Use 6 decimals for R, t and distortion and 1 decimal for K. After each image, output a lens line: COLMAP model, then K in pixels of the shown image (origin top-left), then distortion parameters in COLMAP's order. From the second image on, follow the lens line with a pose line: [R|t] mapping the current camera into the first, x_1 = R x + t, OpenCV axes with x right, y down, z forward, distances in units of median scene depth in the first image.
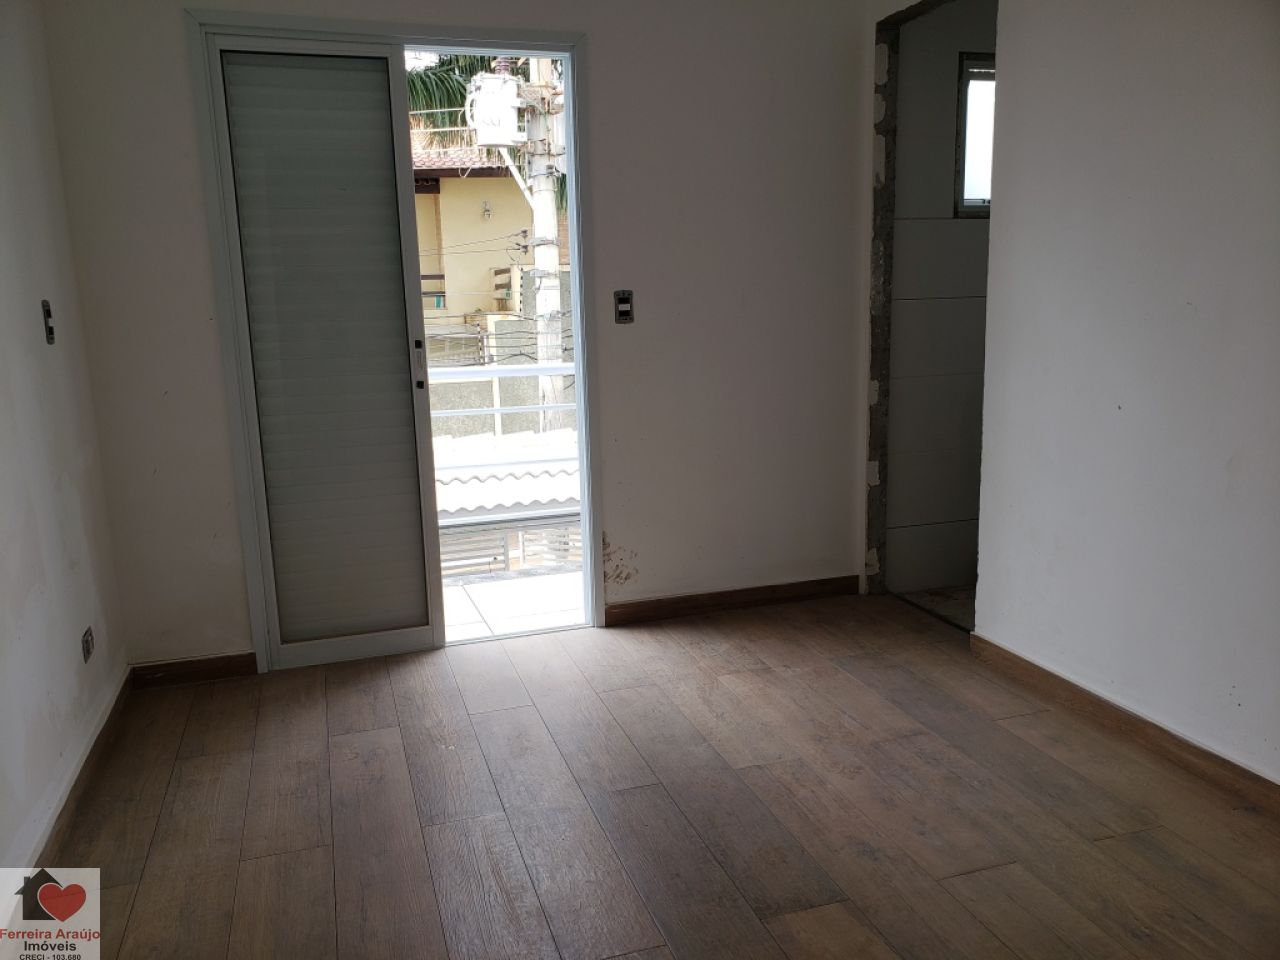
lens RADIAL K [[970.5, 0, 649.2], [0, 970.5, 480.7], [0, 0, 1]] dist [0.029664, 0.014027]
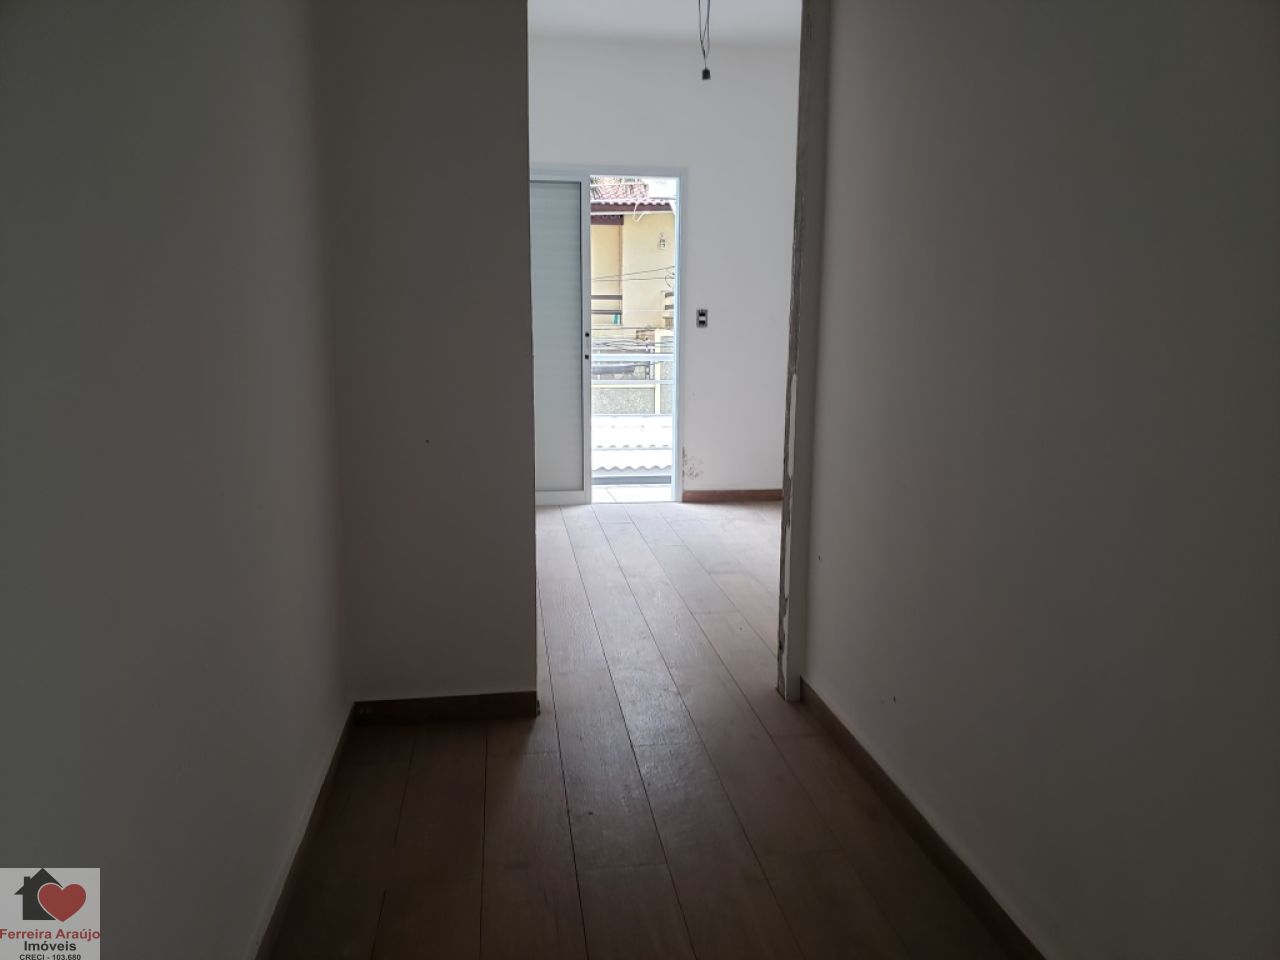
lens RADIAL K [[970.5, 0, 636.5], [0, 970.5, 480.2], [0, 0, 1]] dist [0.029664, 0.014027]
pose [[0.980702, 0.063667, -0.184851, 0.192879], [-0.067944, 0.997546, -0.016886, 0.145324], [0.183323, 0.029119, 0.982621, -0.712681]]
